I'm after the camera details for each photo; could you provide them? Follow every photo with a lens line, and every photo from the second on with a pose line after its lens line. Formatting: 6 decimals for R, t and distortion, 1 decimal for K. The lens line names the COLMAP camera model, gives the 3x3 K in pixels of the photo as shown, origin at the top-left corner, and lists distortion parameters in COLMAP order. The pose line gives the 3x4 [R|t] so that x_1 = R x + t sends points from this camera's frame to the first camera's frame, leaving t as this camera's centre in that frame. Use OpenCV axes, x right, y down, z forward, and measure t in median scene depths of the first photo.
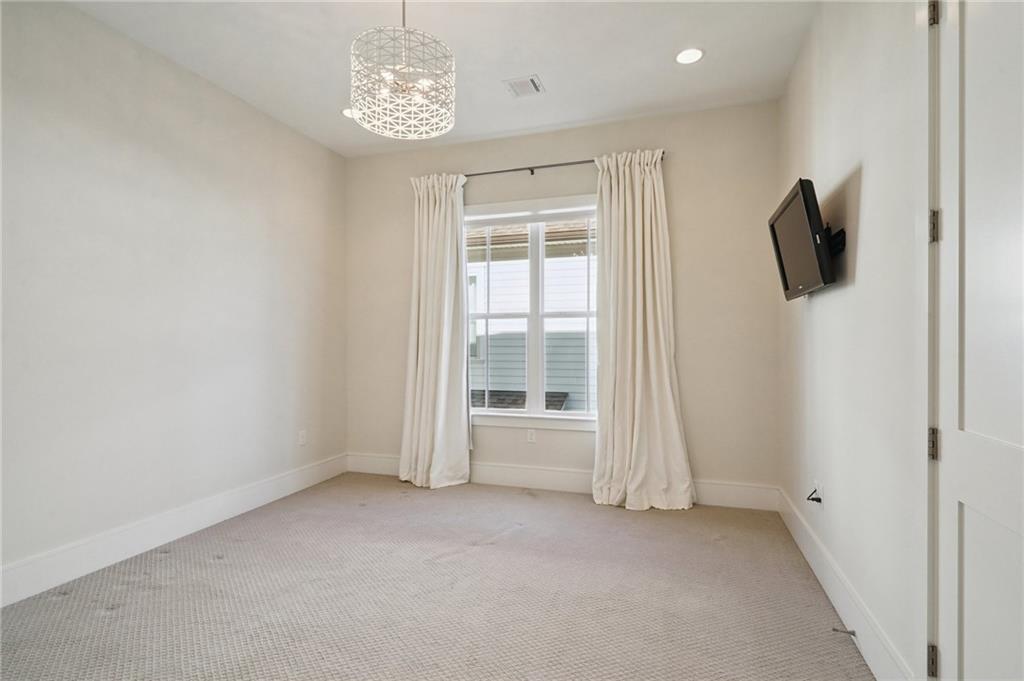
lens RADIAL K [[510.6, 0, 511.6], [0, 510.6, 347.4], [0, 0, 1]] dist [-0.002734, -0.000152]
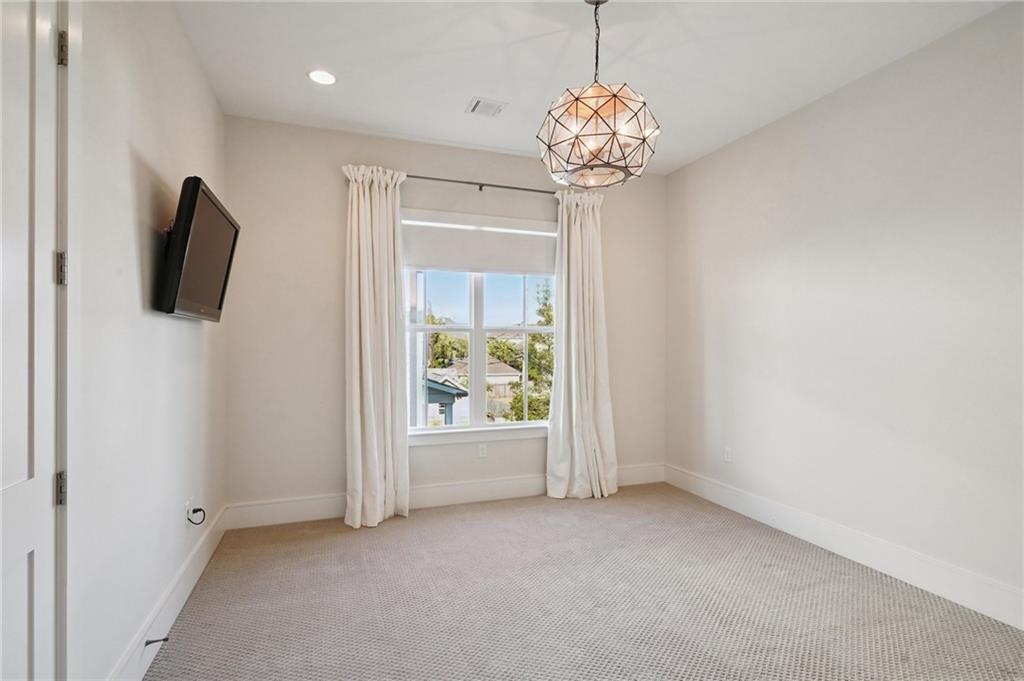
lens RADIAL K [[503.3, 0, 511.8], [0, 503.3, 362.5], [0, 0, 1]] dist [-0.000411, 0.000049]
pose [[0.774362, -0.009626, 0.632670, -0.515432], [0.013780, 0.999904, -0.001652, 0.003535], [-0.632593, 0.009997, 0.774420, 0.182787]]
